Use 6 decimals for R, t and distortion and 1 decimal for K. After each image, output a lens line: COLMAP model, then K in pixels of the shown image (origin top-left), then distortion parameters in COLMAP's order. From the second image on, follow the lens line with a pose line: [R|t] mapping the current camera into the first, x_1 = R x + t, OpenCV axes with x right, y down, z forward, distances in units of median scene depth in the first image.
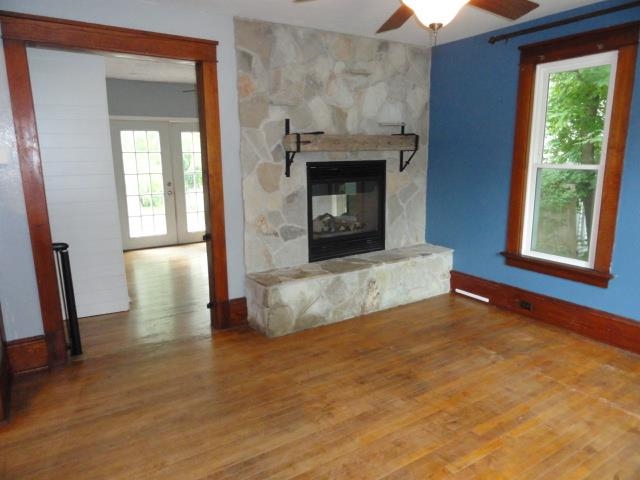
lens RADIAL K [[444.5, 0, 321.2], [0, 444.5, 243.1], [0, 0, 1]] dist [-0.001118, -0.000964]
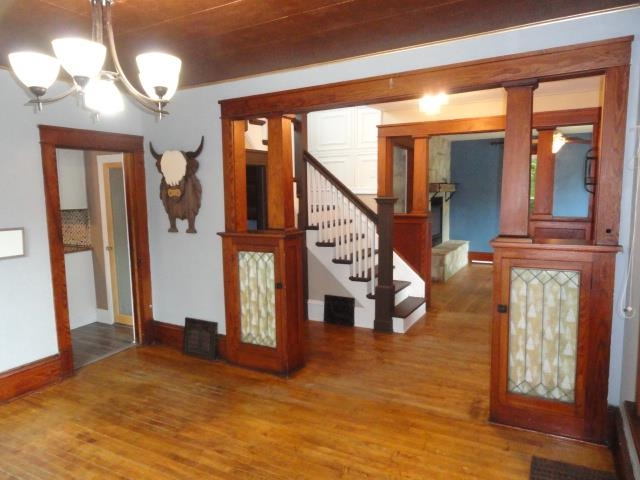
lens RADIAL K [[444.5, 0, 319.8], [0, 444.5, 240.8], [0, 0, 1]] dist [-0.001118, -0.000964]
pose [[0.874823, -0.050084, 0.481847, -1.529193], [0.097012, 0.992606, -0.072958, 0.117969], [-0.474630, 0.110570, 0.873213, -0.512947]]
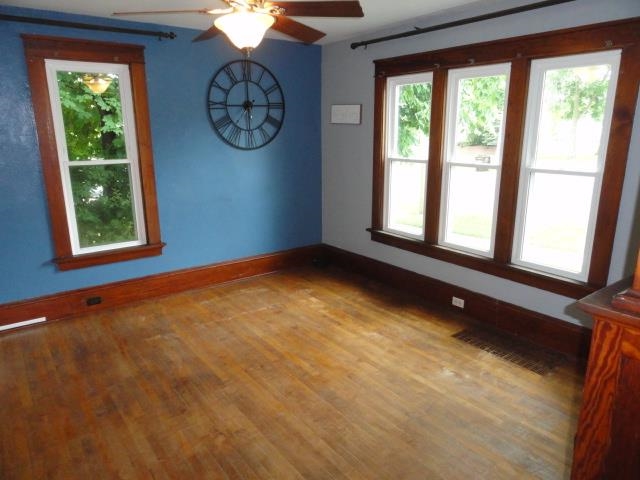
lens RADIAL K [[444.5, 0, 319.3], [0, 444.5, 242.1], [0, 0, 1]] dist [-0.001118, -0.000964]
pose [[-0.071551, -0.234421, 0.969498, -0.562128], [0.209719, 0.946726, 0.244393, -0.135244], [-0.975140, 0.220809, -0.018576, 0.517729]]
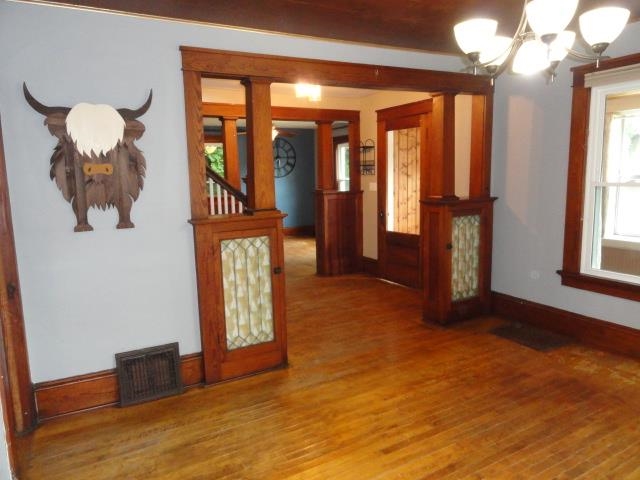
lens RADIAL K [[444.5, 0, 320.6], [0, 444.5, 240.1], [0, 0, 1]] dist [-0.001118, -0.000964]
pose [[0.062487, -0.134742, 0.988908, -2.008608], [0.222163, 0.967863, 0.117837, -0.008515], [-0.973005, 0.212336, 0.090413, 0.213772]]
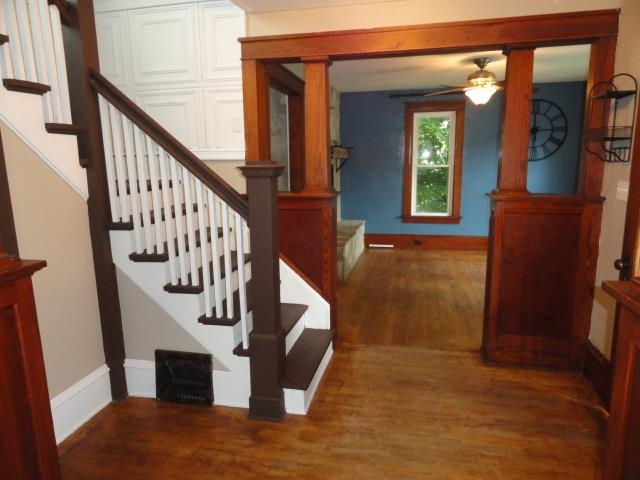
lens RADIAL K [[444.5, 0, 320.0], [0, 444.5, 243.0], [0, 0, 1]] dist [-0.001118, -0.000964]
pose [[0.705244, -0.127651, 0.697378, -1.156807], [0.148188, 0.988471, 0.031075, 0.026829], [-0.693304, 0.081428, 0.716030, -0.027992]]
